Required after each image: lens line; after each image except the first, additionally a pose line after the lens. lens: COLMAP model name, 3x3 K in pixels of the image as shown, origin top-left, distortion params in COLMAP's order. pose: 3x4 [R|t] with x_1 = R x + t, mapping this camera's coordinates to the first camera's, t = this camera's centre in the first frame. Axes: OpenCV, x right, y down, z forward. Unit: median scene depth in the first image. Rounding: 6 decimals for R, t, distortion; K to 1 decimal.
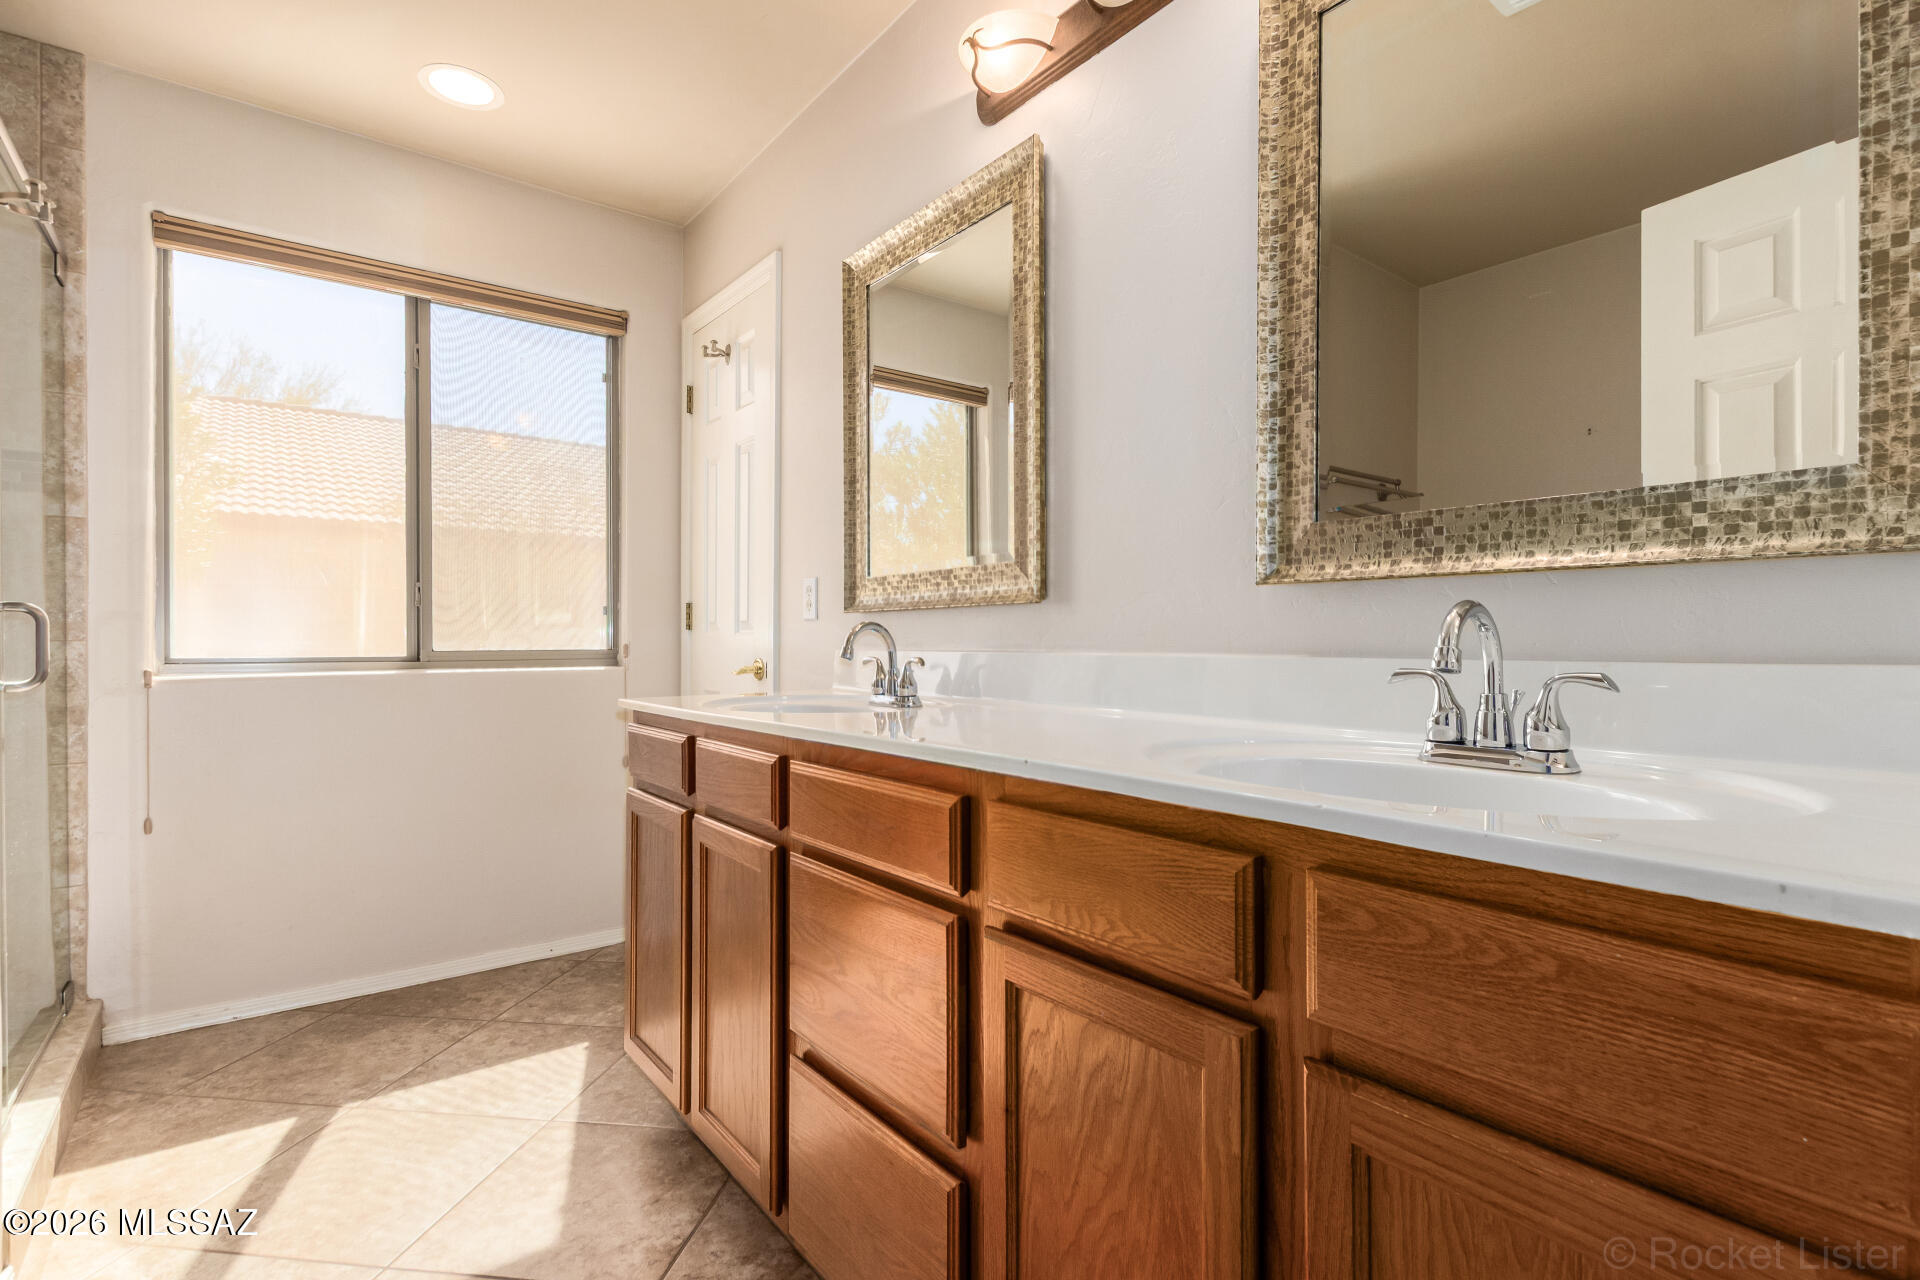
lens RADIAL K [[884.0, 0, 991.8], [0, 884.0, 646.3], [0, 0, 1]] dist [0.002759, 0.000176]
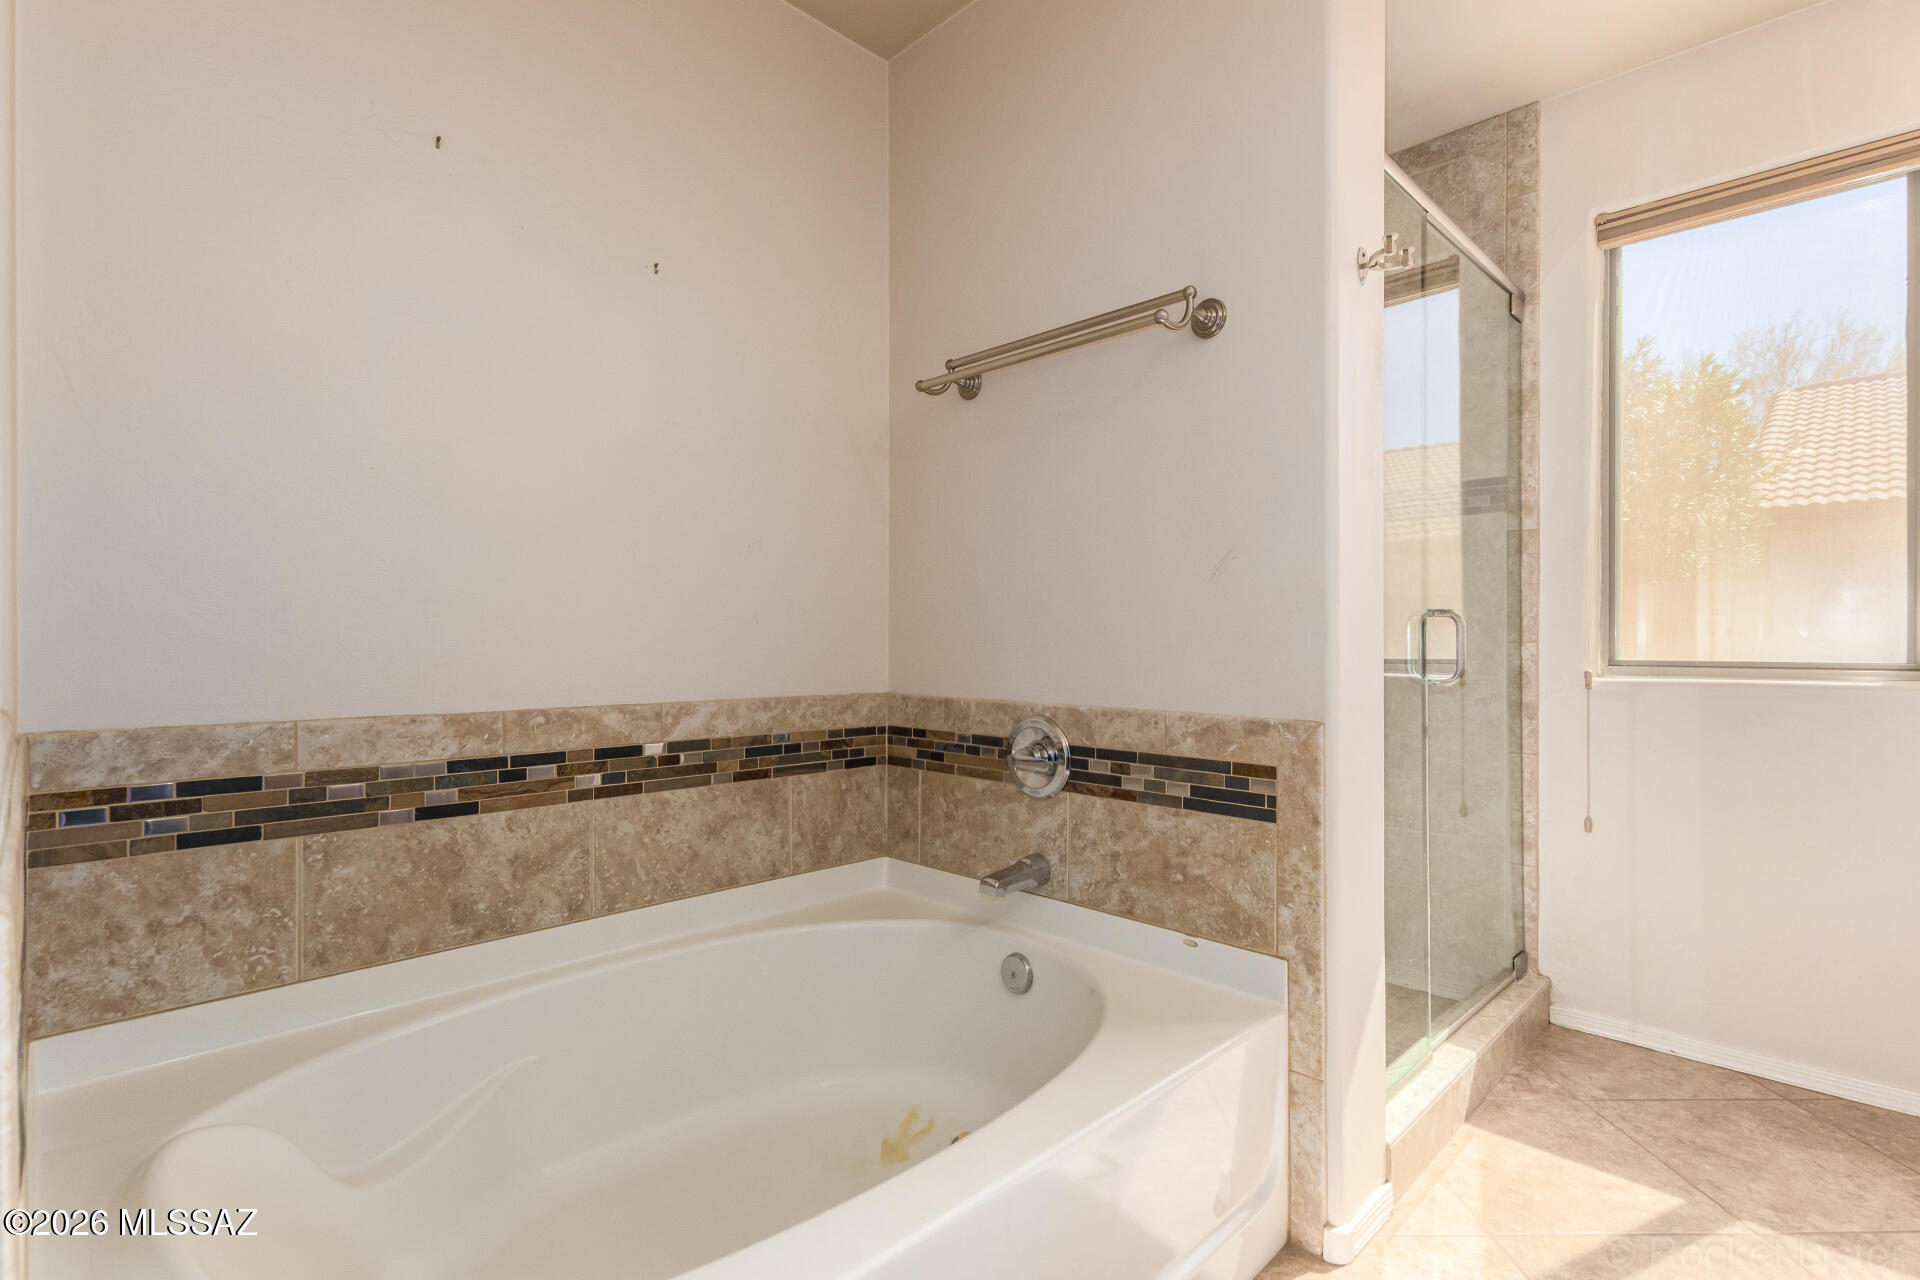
lens RADIAL K [[908.9, 0, 1009.1], [0, 908.9, 645.7], [0, 0, 1]] dist [0.020561, -0.008541]
pose [[0.119435, 0.001557, -0.992841, 0.012153], [-0.005718, 0.999983, 0.000880, 0.000806], [0.992826, 0.005572, 0.119442, 0.227382]]
